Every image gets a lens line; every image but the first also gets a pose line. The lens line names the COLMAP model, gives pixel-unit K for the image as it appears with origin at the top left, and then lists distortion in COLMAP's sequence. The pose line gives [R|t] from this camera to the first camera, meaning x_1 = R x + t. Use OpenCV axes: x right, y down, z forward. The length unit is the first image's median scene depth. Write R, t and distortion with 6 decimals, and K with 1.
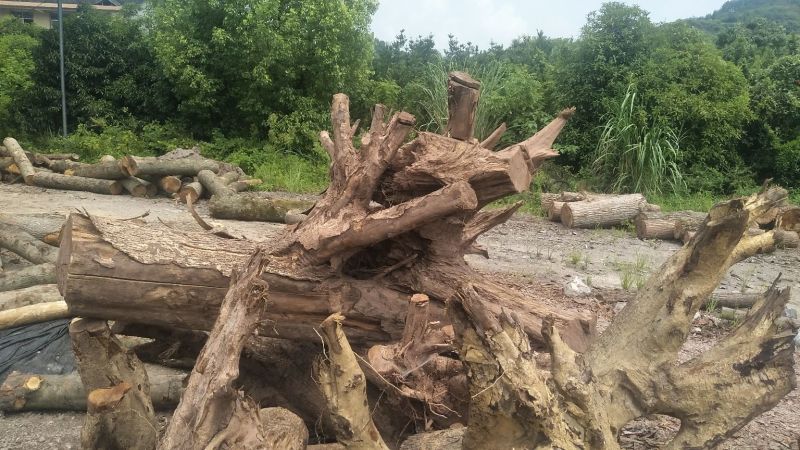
lens RADIAL K [[604.4, 0, 400.0], [0, 604.4, 225.0], [0, 0, 1]] dist [0.078595, -0.126532]
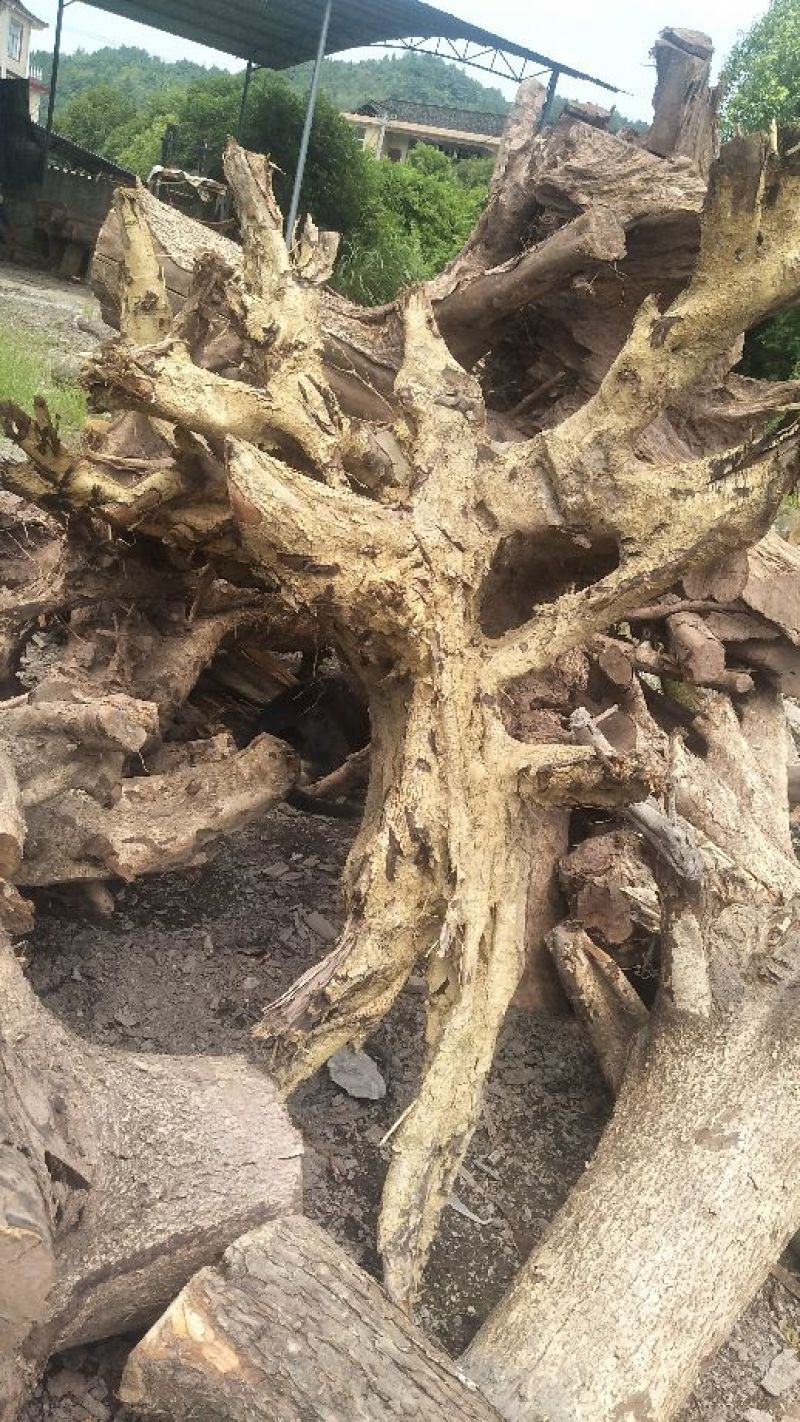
lens RADIAL K [[1074.3, 0, 400.0], [0, 1074.3, 711.0], [0, 0, 1]] dist [0.078595, -0.126532]
pose [[0.793127, 0.342490, -0.503637, 0.880806], [-0.288142, 0.939520, 0.185140, 0.337051], [0.536586, -0.001720, 0.843844, 0.018904]]
